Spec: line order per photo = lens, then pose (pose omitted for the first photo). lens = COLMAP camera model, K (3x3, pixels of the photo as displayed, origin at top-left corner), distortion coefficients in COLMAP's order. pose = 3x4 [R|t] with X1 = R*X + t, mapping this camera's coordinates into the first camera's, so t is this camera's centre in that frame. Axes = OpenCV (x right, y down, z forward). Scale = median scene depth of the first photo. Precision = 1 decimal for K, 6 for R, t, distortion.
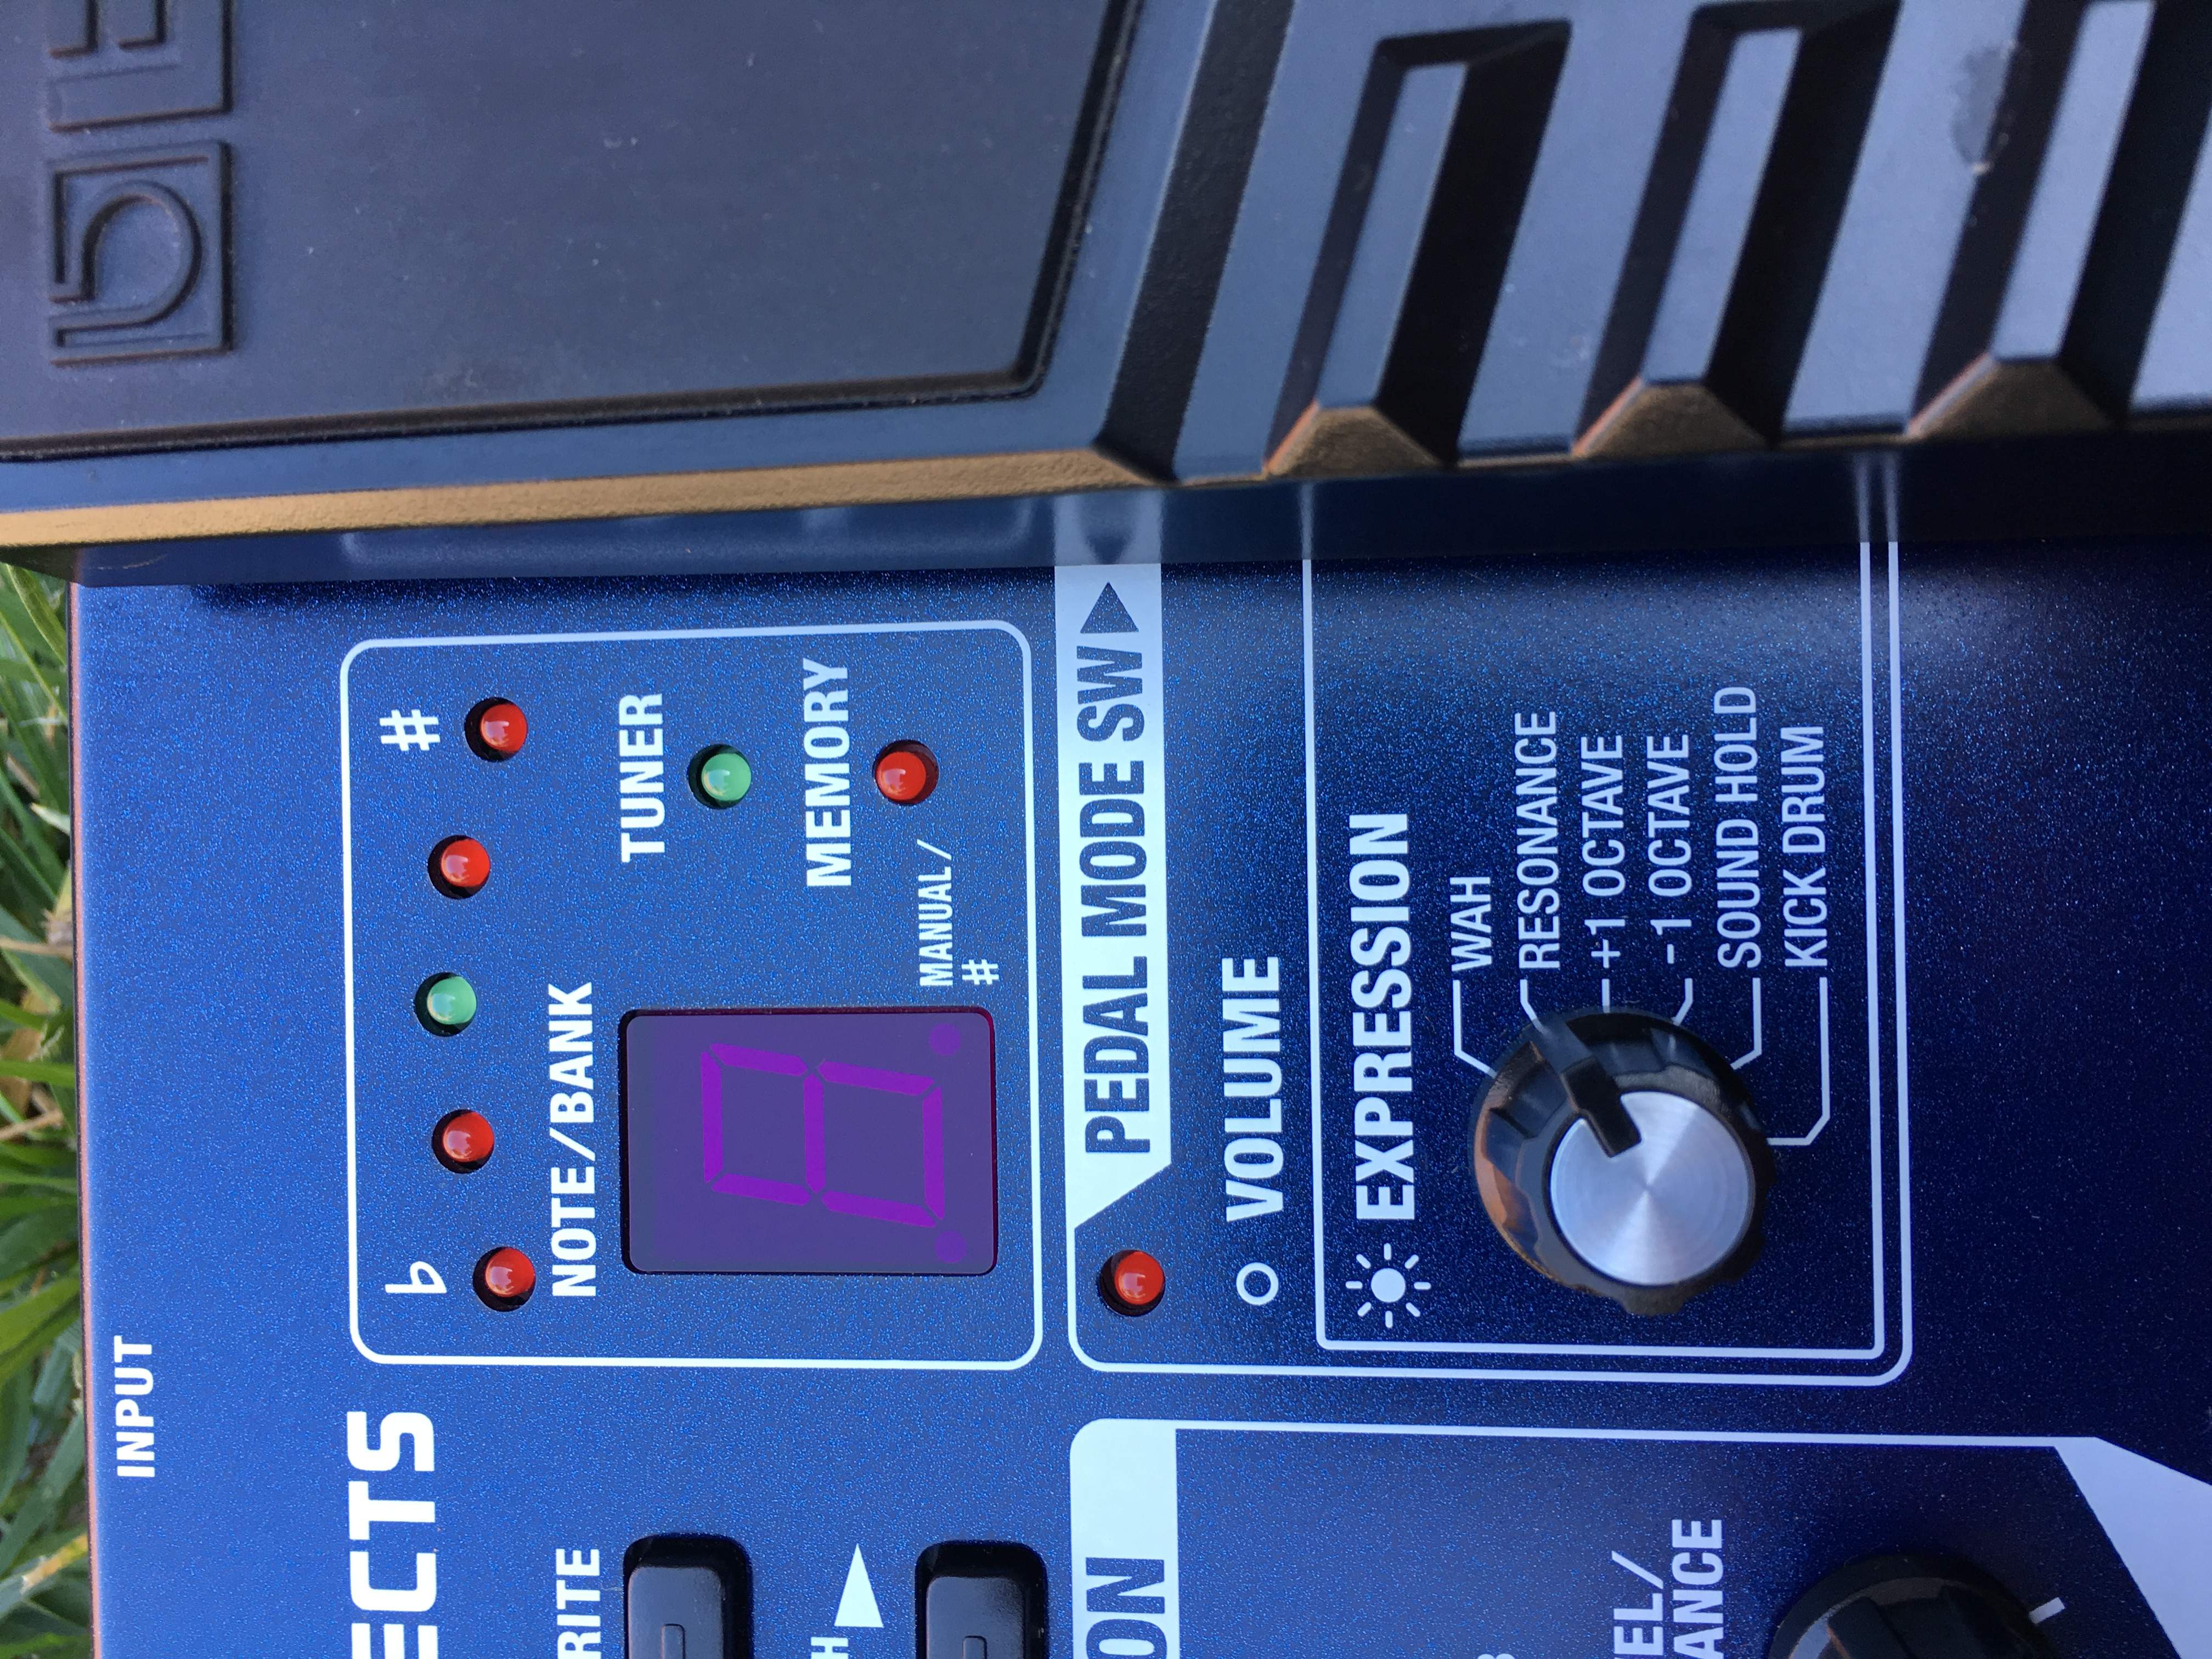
lens RADIAL K [[2029.4, 0, 1101.6], [0, 2029.4, 811.8], [0, 0, 1]] dist [0.072036, -0.150053]
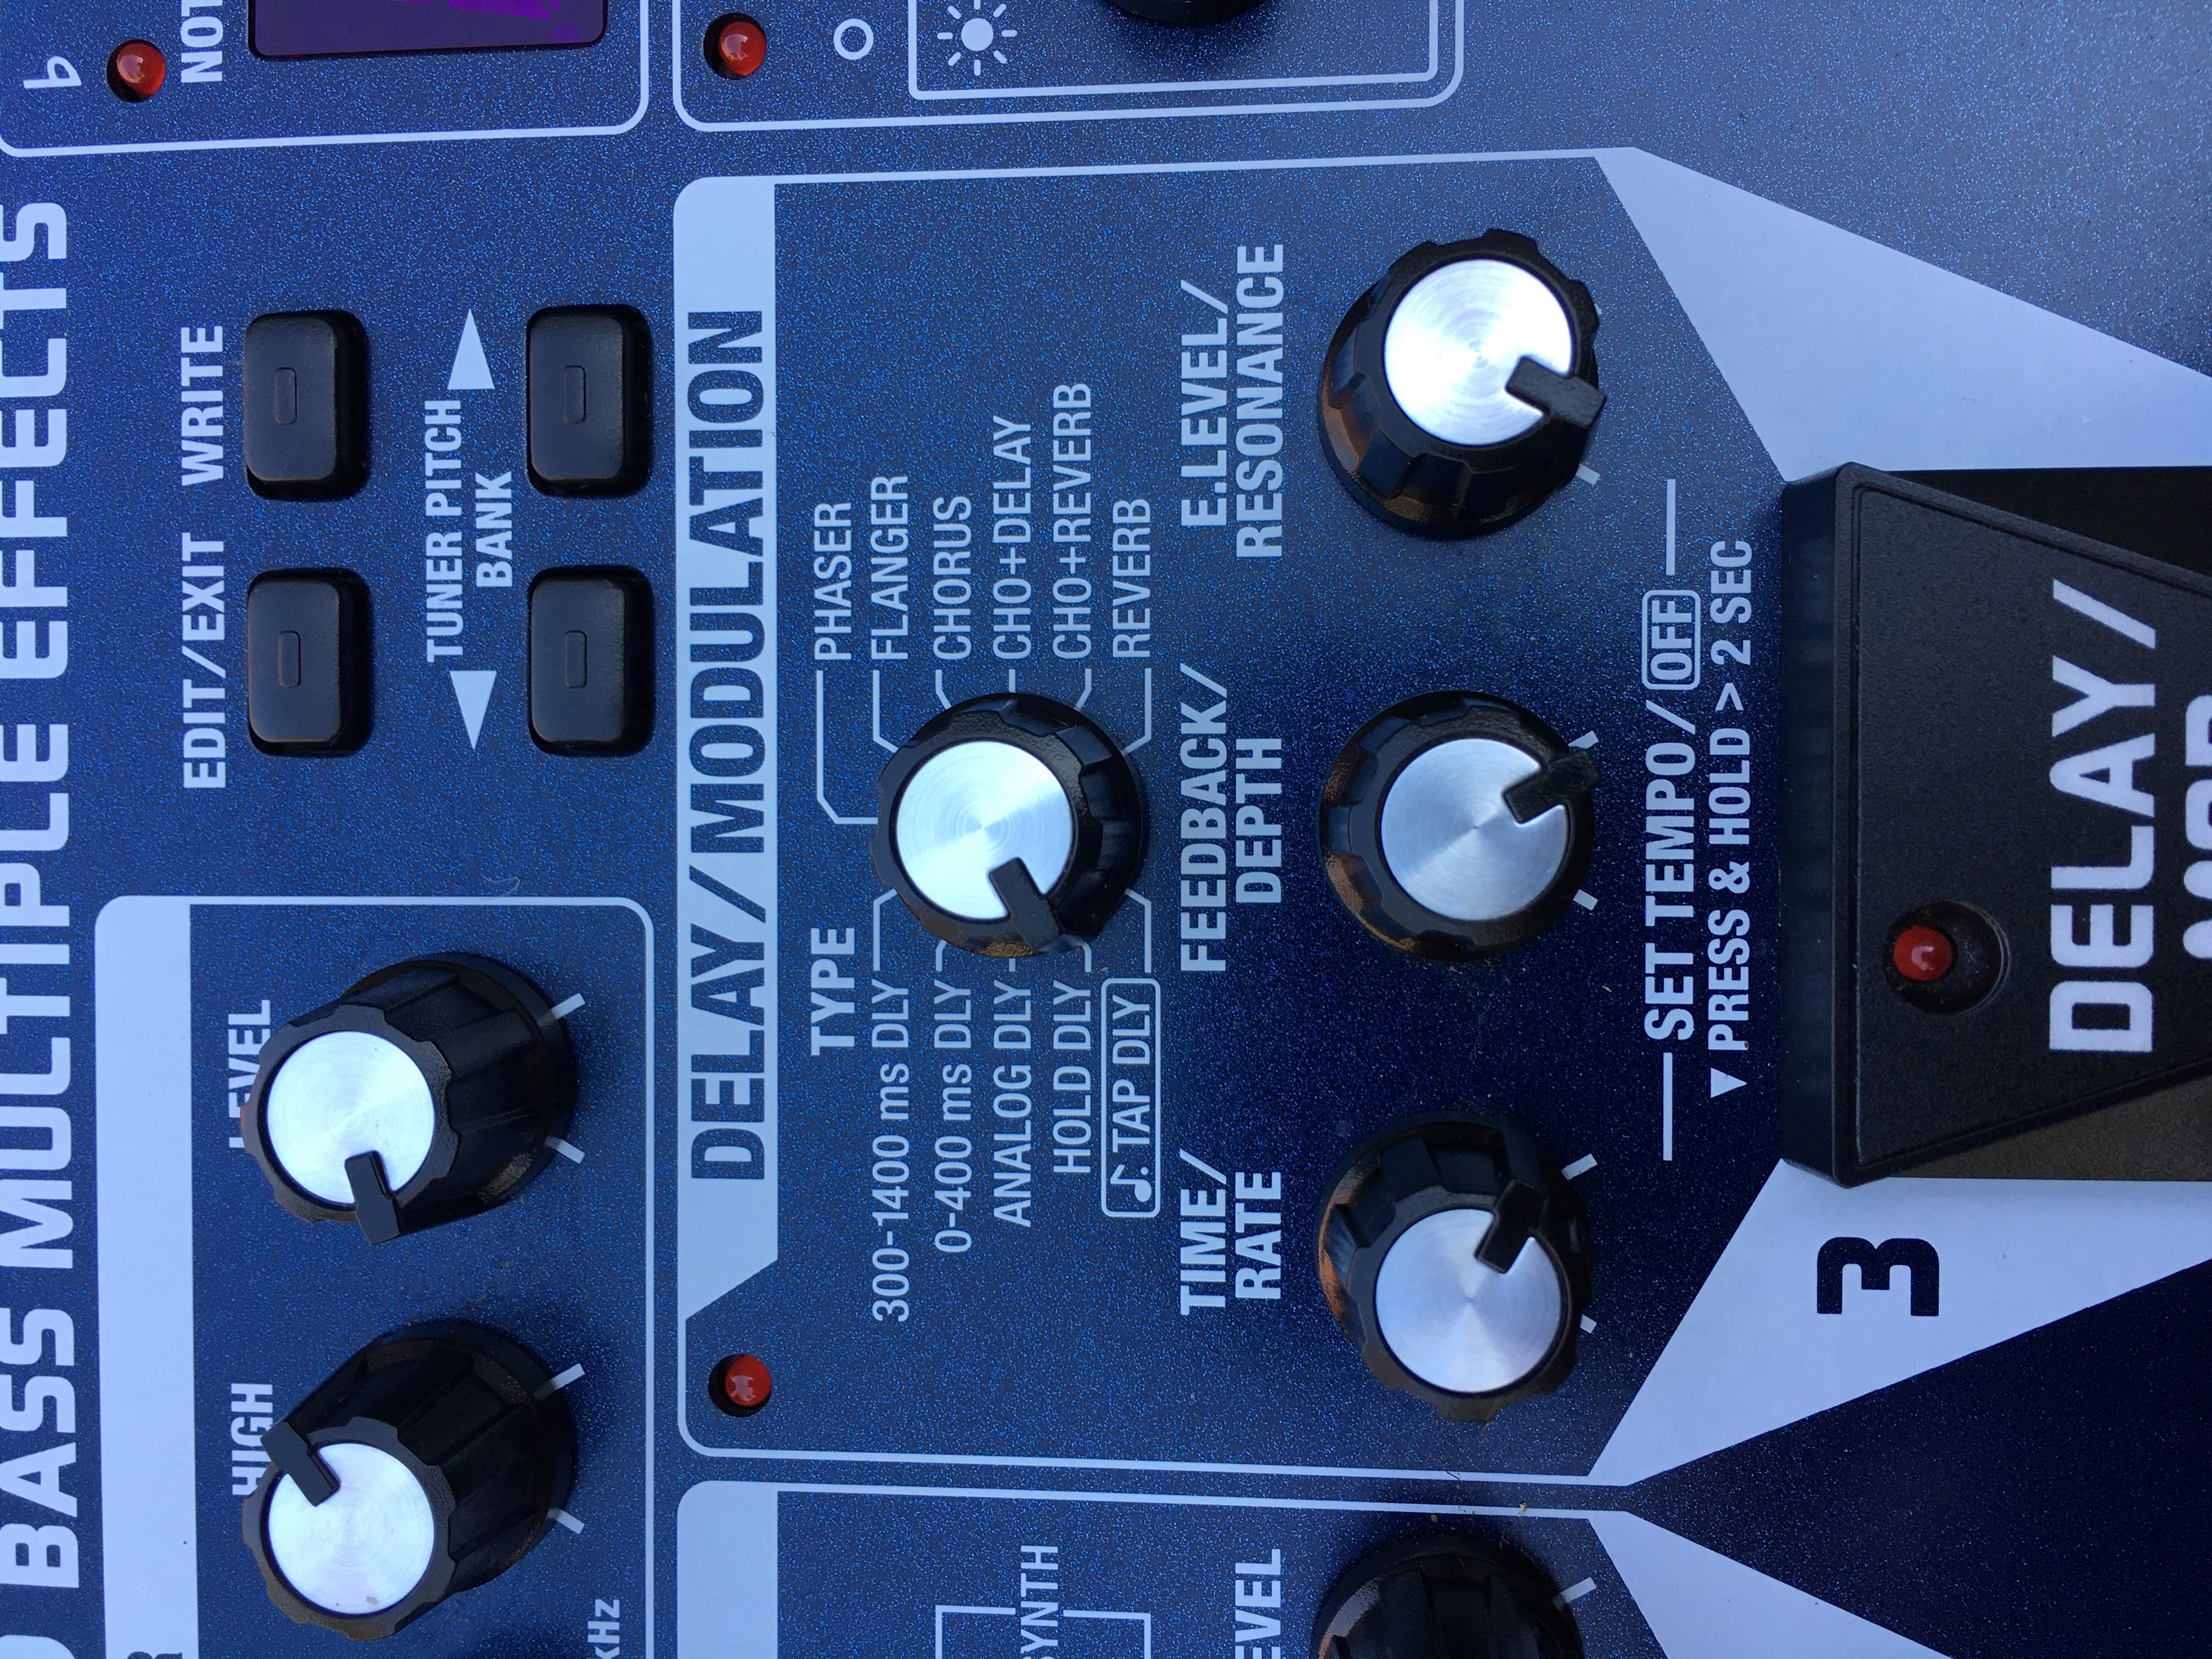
lens RADIAL K [[2029.4, 0, 1122.2], [0, 2029.4, 826.8], [0, 0, 1]] dist [0.072036, -0.150053]
pose [[0.999473, 0.017405, 0.027392, 0.189559], [-0.017862, 0.999704, 0.016528, 0.606763], [-0.027097, -0.017009, 0.999488, -0.048499]]
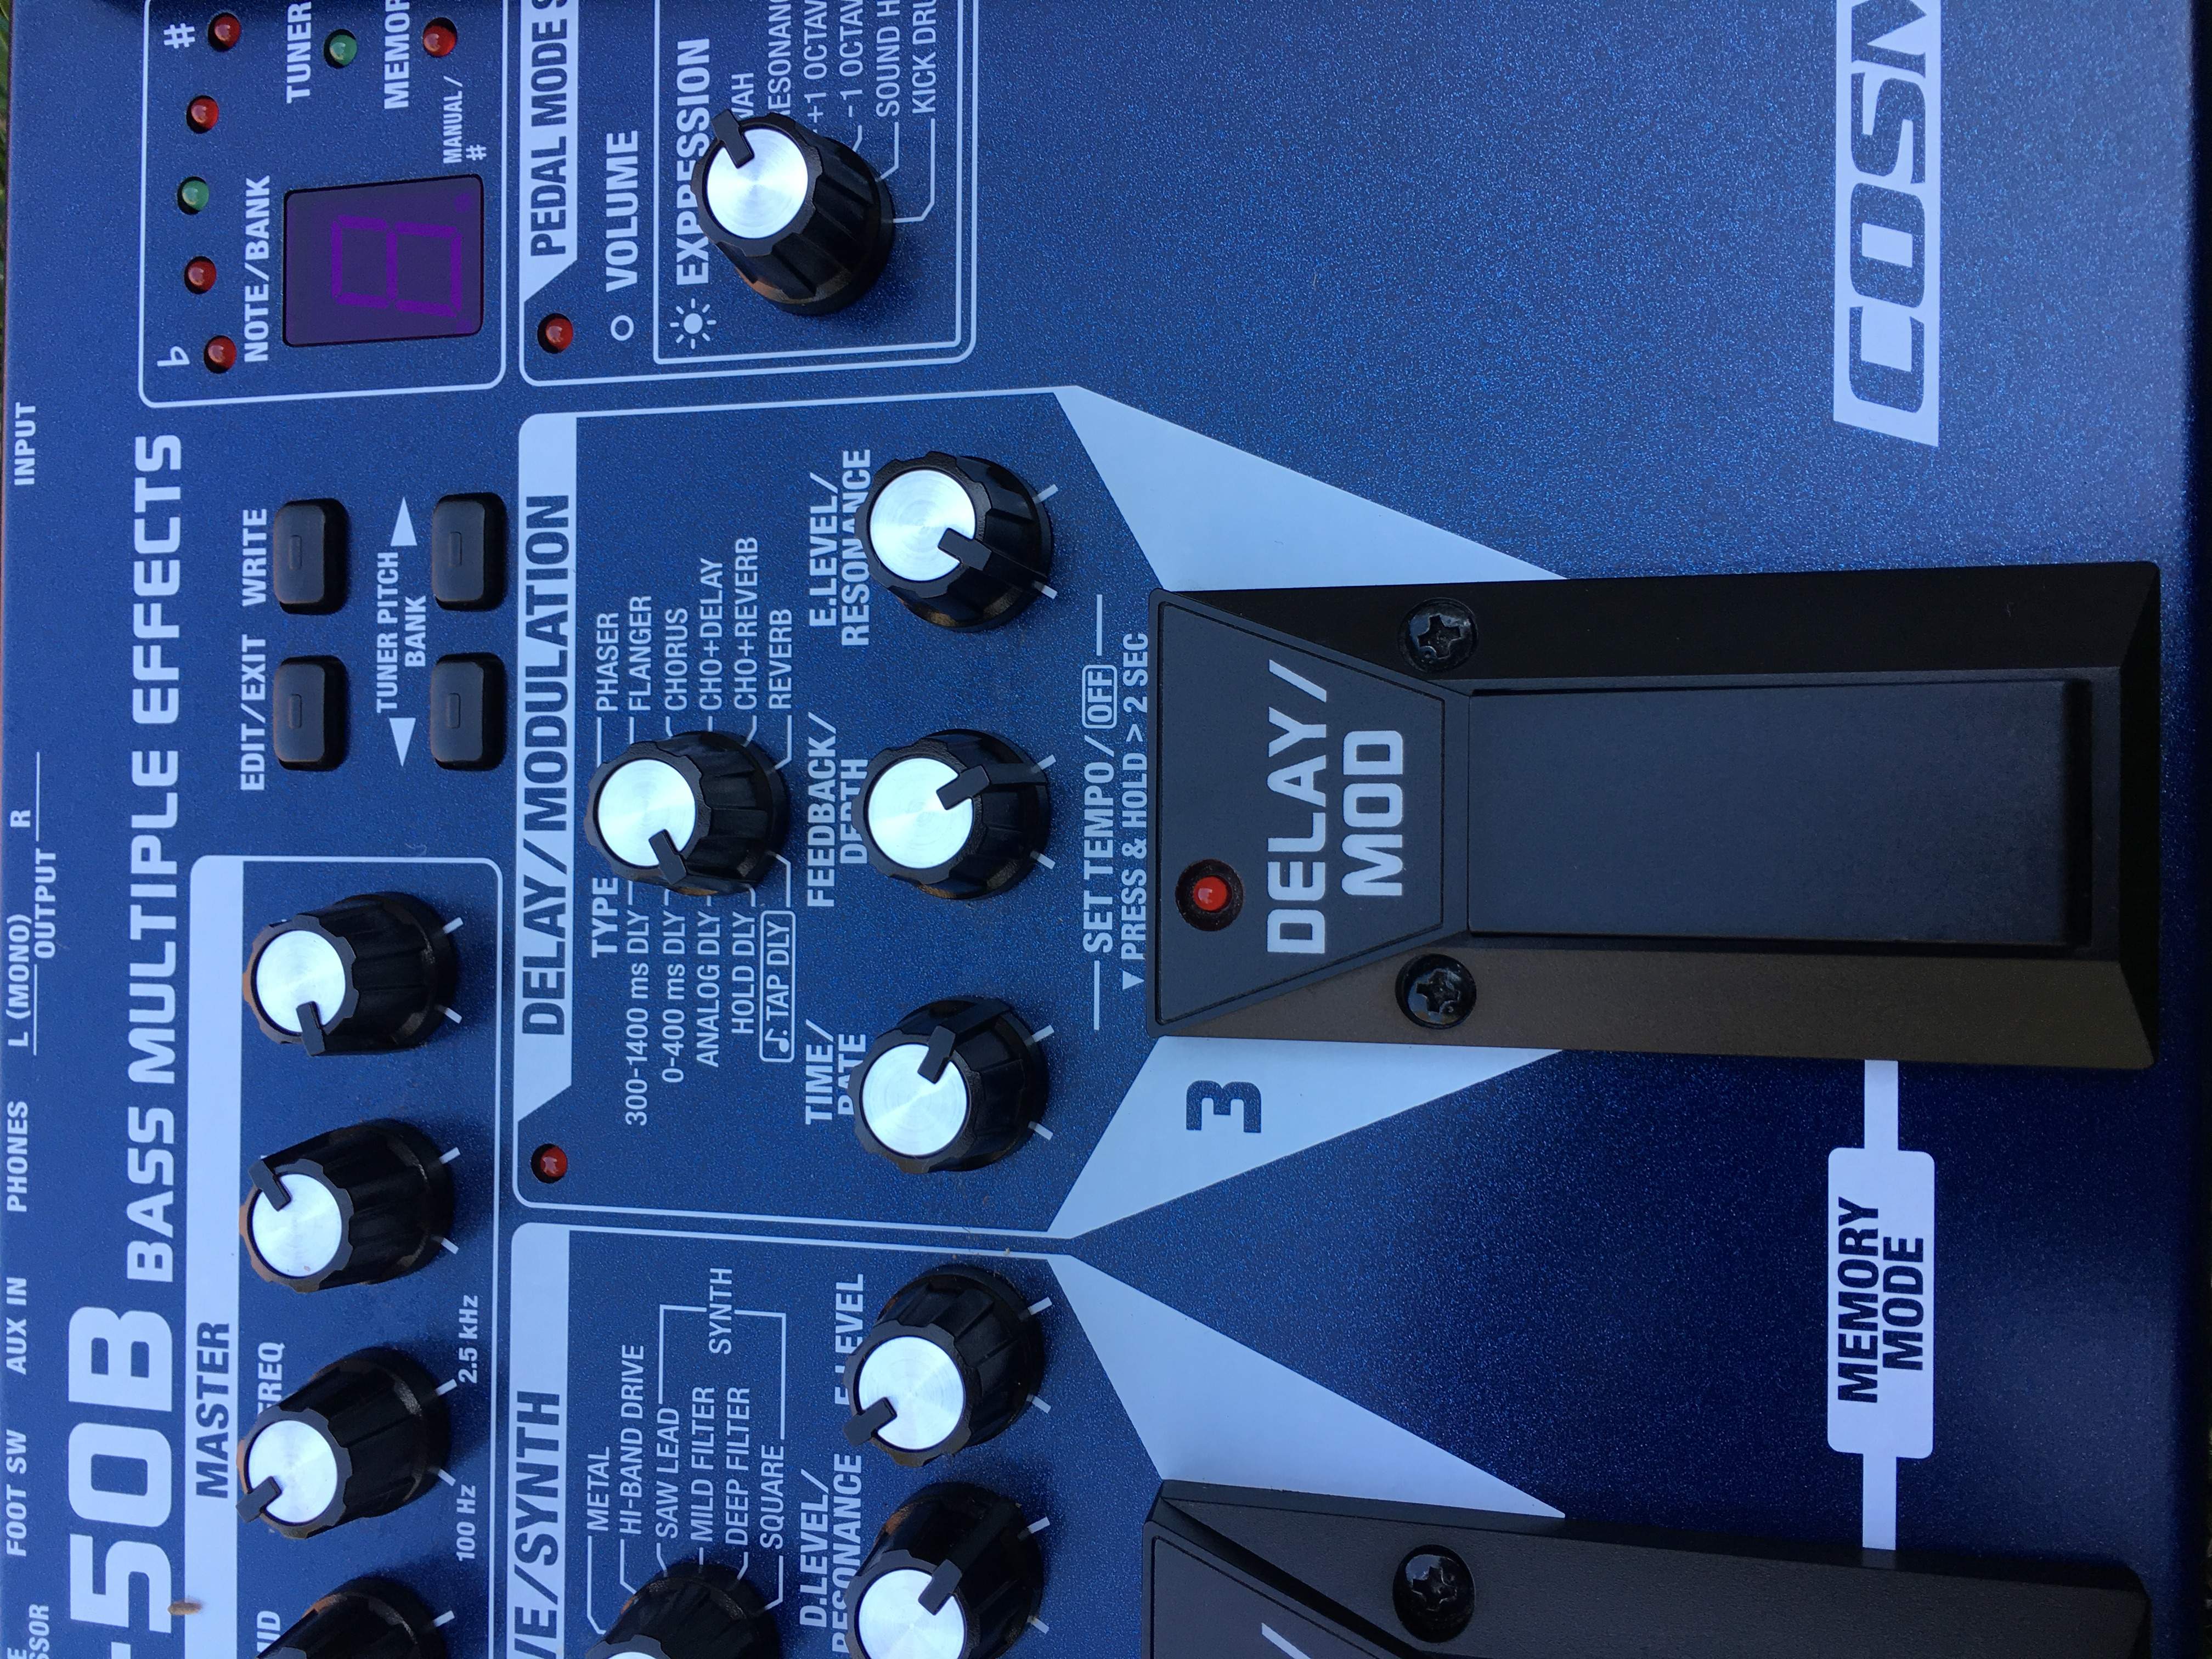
lens RADIAL K [[2029.4, 0, 1091.6], [0, 2029.4, 819.5], [0, 0, 1]] dist [0.072036, -0.150053]
pose [[0.989732, 0.023495, -0.140990, 0.698019], [-0.024198, 0.999702, -0.003271, 0.626323], [0.140871, 0.006649, 0.990006, -0.598610]]
